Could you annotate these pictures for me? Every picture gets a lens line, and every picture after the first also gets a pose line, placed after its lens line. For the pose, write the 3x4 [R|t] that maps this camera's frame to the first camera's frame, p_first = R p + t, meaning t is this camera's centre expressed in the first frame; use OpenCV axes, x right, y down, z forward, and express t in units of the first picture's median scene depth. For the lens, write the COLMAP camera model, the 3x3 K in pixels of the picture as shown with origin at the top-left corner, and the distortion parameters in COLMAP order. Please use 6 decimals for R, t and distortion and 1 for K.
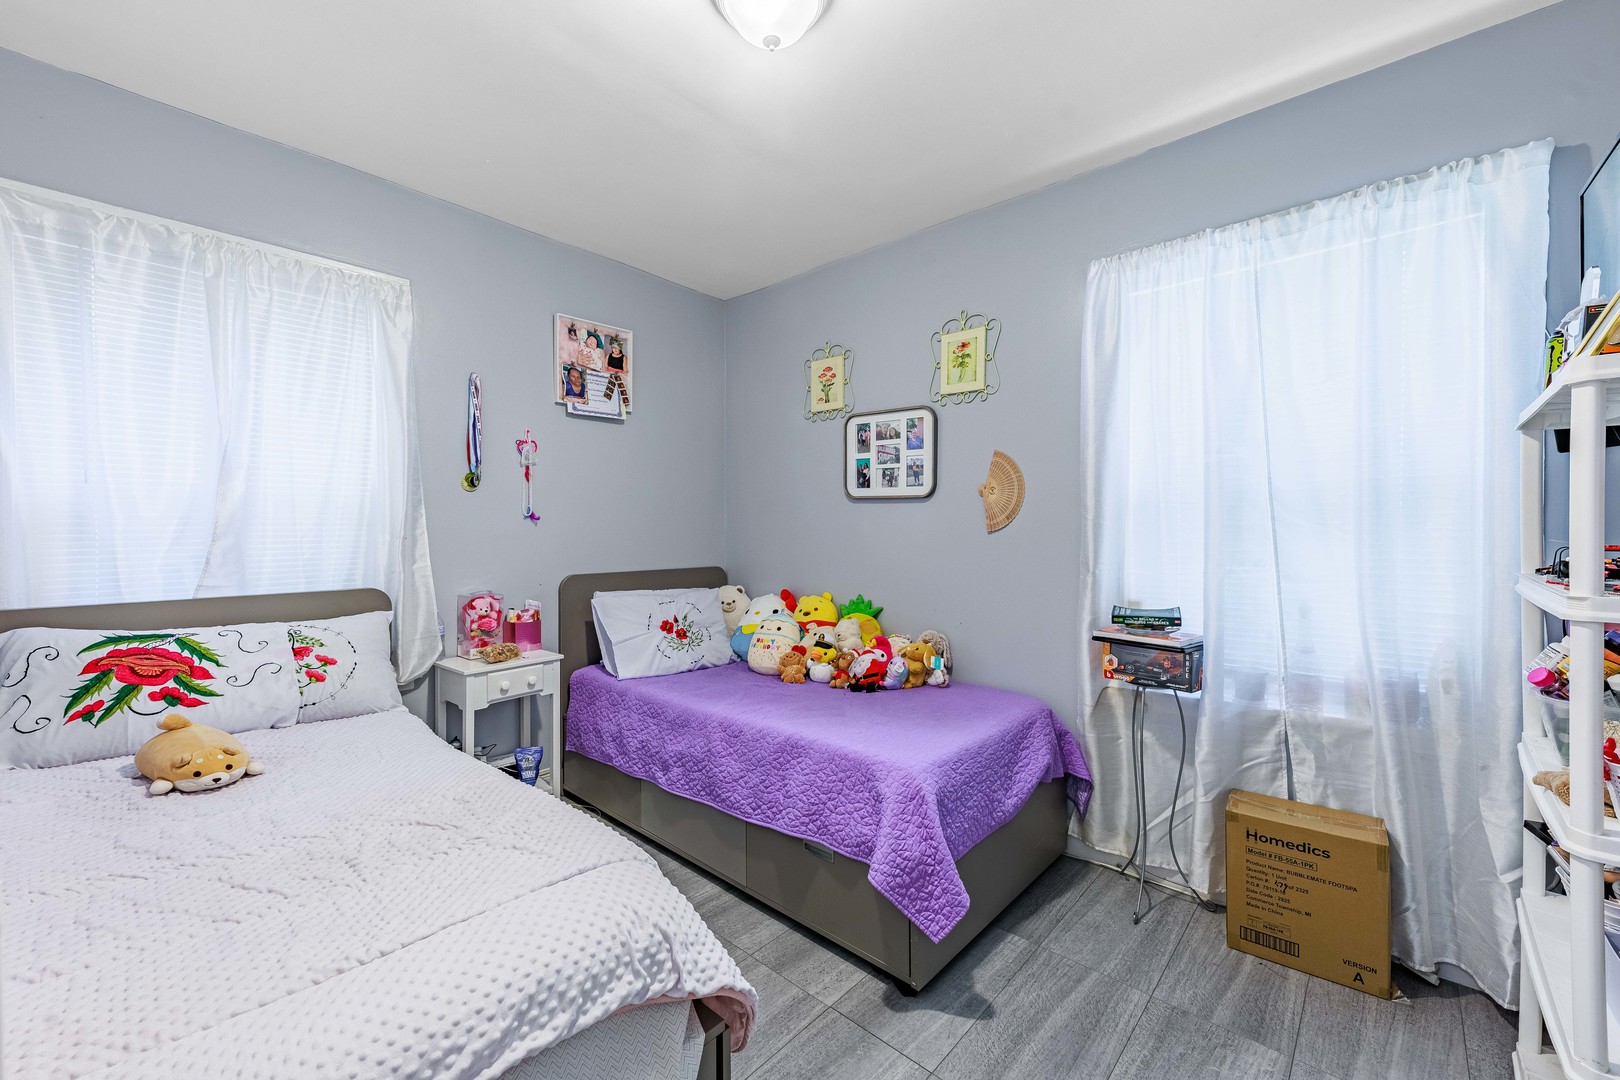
lens RADIAL K [[631.8, 0, 809.1], [0, 631.8, 527.3], [0, 0, 1]] dist [0.002697, 0.000138]
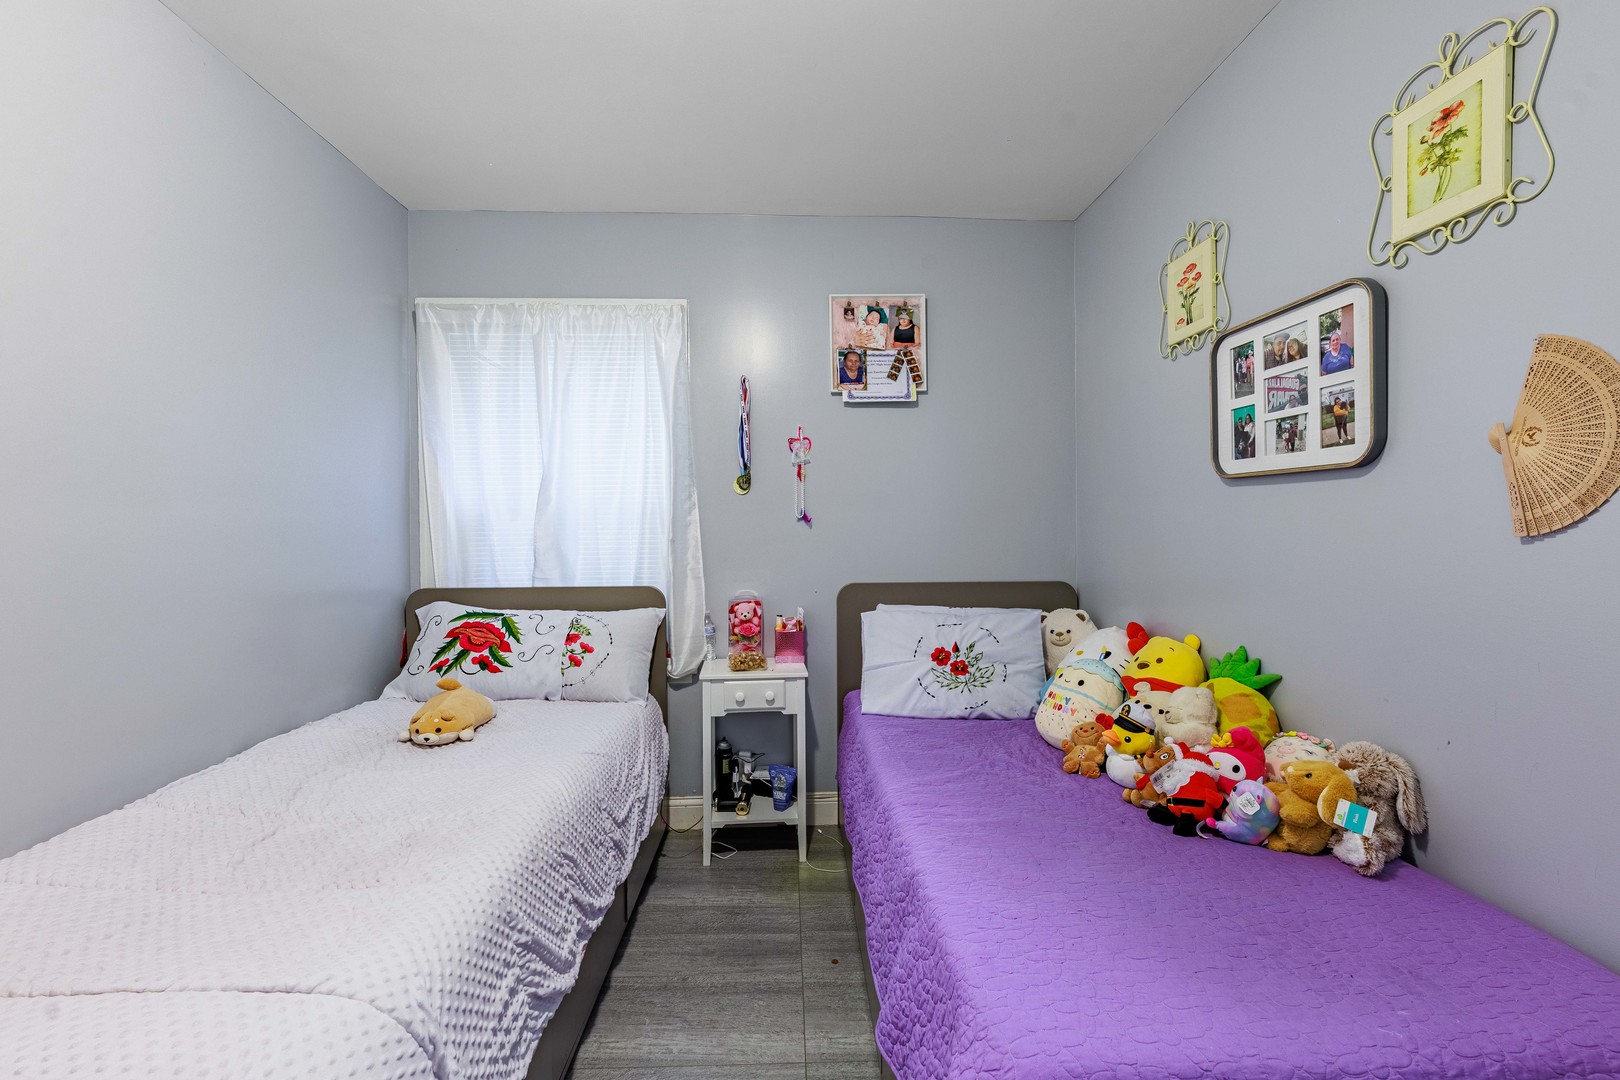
lens RADIAL K [[631.8, 0, 809.1], [0, 631.8, 527.3], [0, 0, 1]] dist [0.002697, 0.000138]
pose [[0.696323, -0.006455, -0.717700, 0.237729], [0.005885, 0.999977, -0.003284, -0.001061], [0.717705, -0.001937, 0.696345, 0.352370]]
